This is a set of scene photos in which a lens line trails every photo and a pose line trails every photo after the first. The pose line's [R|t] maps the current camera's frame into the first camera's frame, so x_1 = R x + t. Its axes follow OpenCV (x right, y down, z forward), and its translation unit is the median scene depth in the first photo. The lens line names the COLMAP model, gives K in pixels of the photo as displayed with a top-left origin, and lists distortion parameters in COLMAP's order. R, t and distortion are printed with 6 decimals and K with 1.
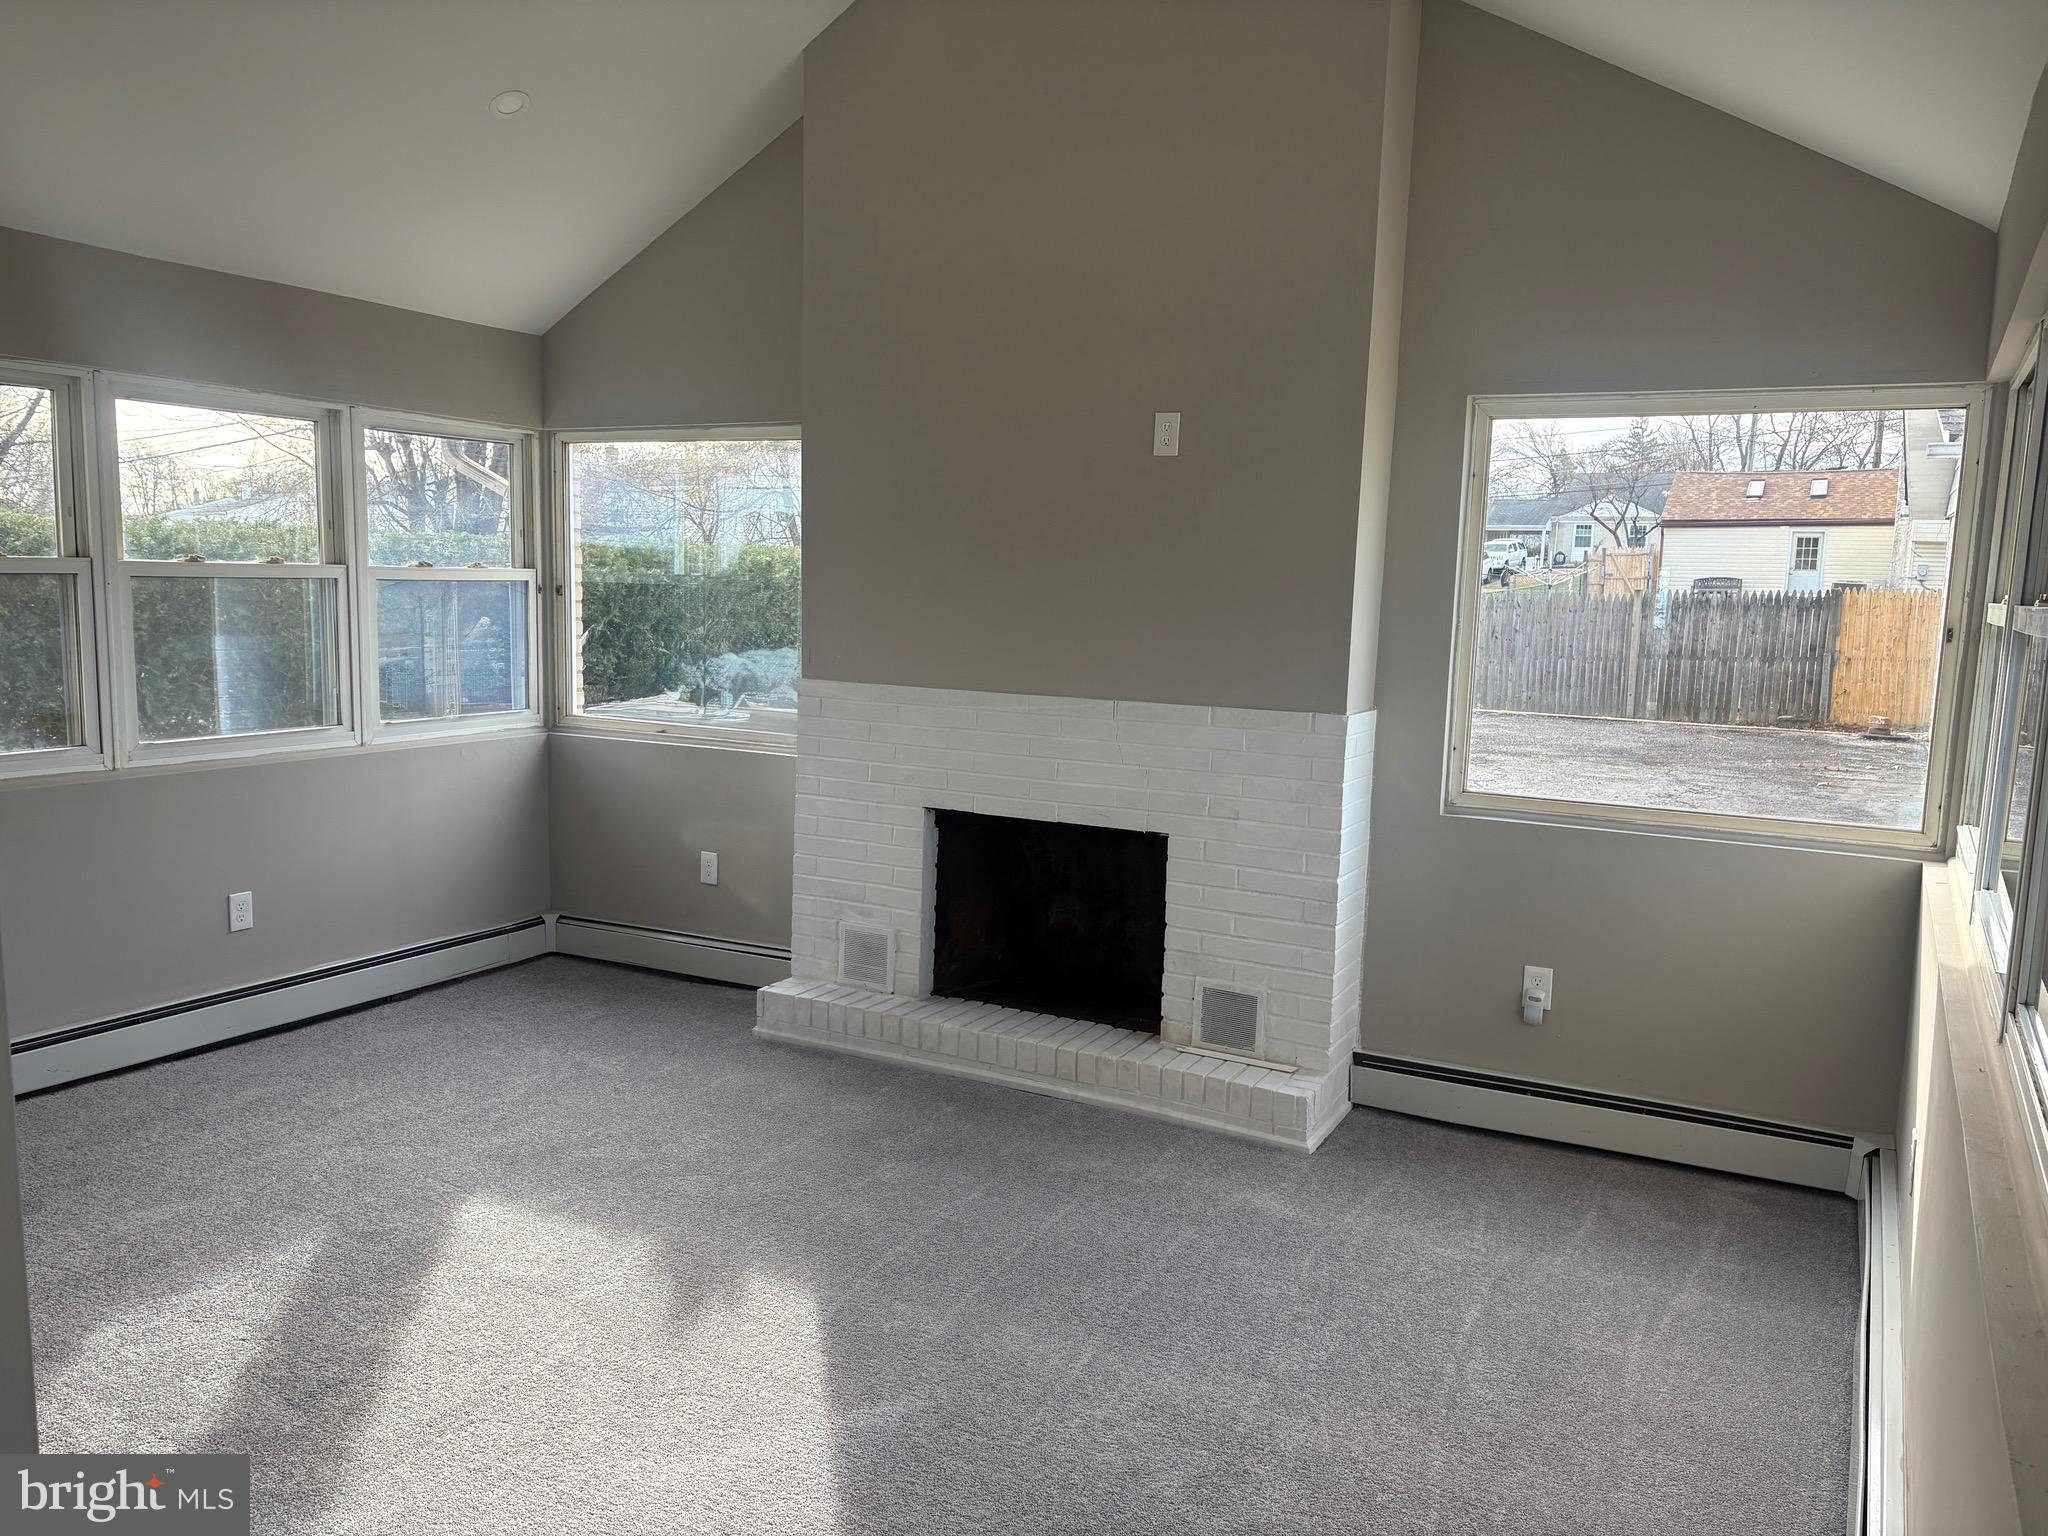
lens RADIAL K [[1525.3, 0, 1024.0], [0, 1525.3, 768.0], [0, 0, 1]] dist [0.107701, -0.160176]
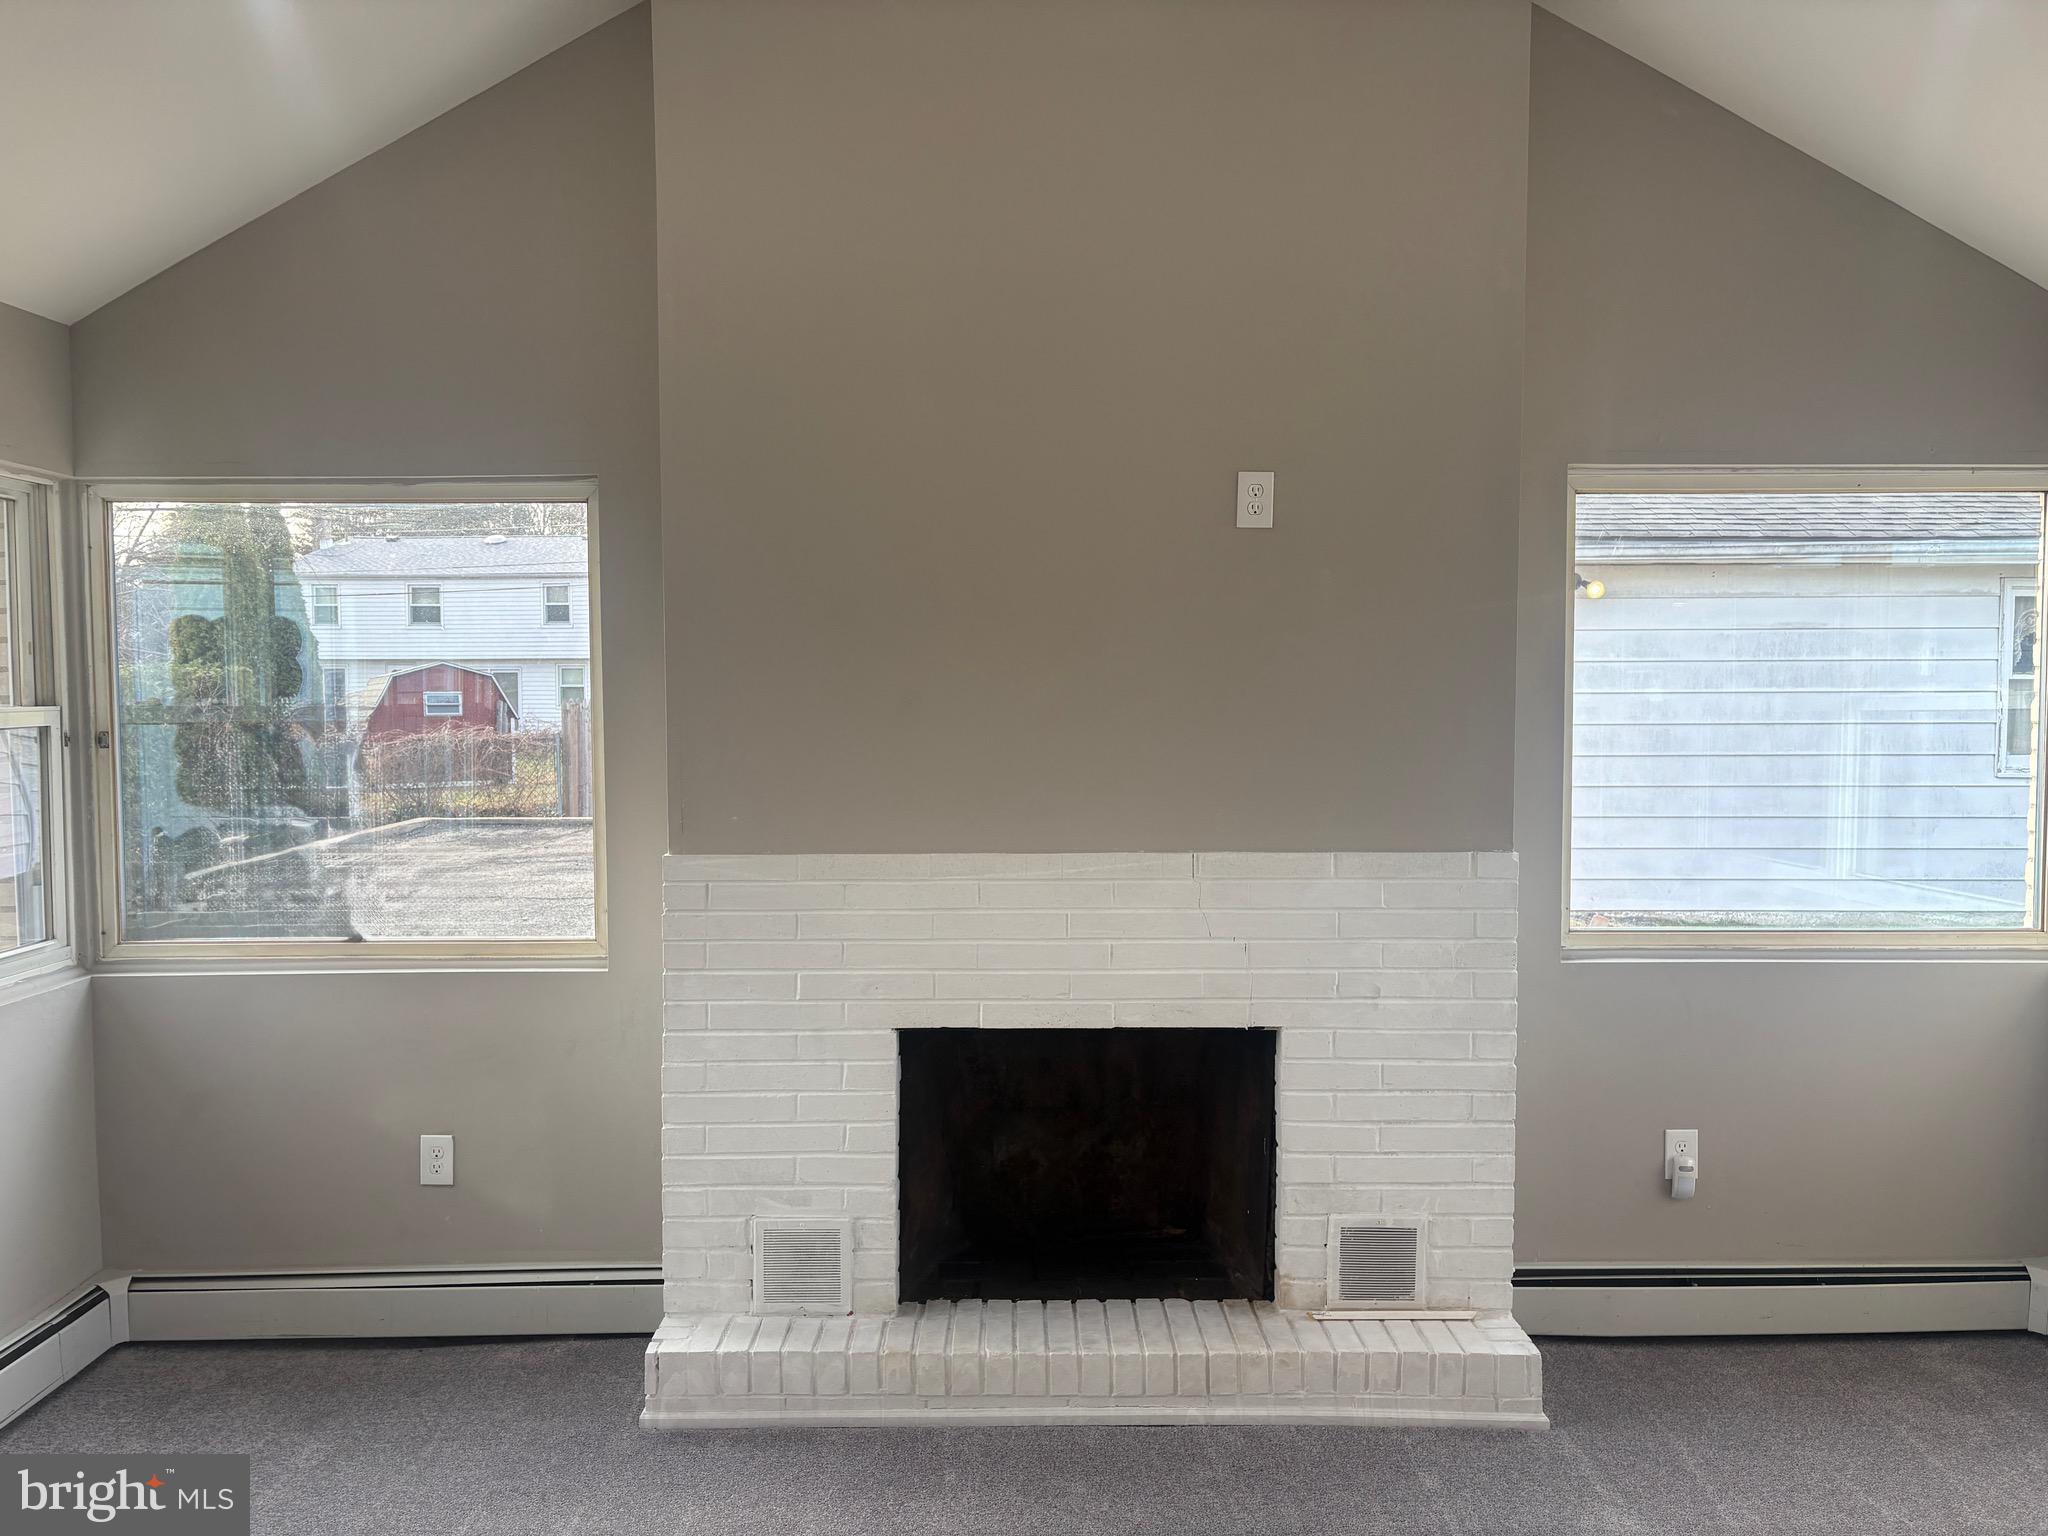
lens RADIAL K [[1548.6, 0, 1029.9], [0, 1548.6, 766.9], [0, 0, 1]] dist [0.020324, -0.007198]
pose [[0.878581, -0.054966, 0.474420, -0.342390], [0.086423, 0.995254, -0.044738, -0.056773], [-0.469709, 0.080307, 0.879161, 0.359471]]
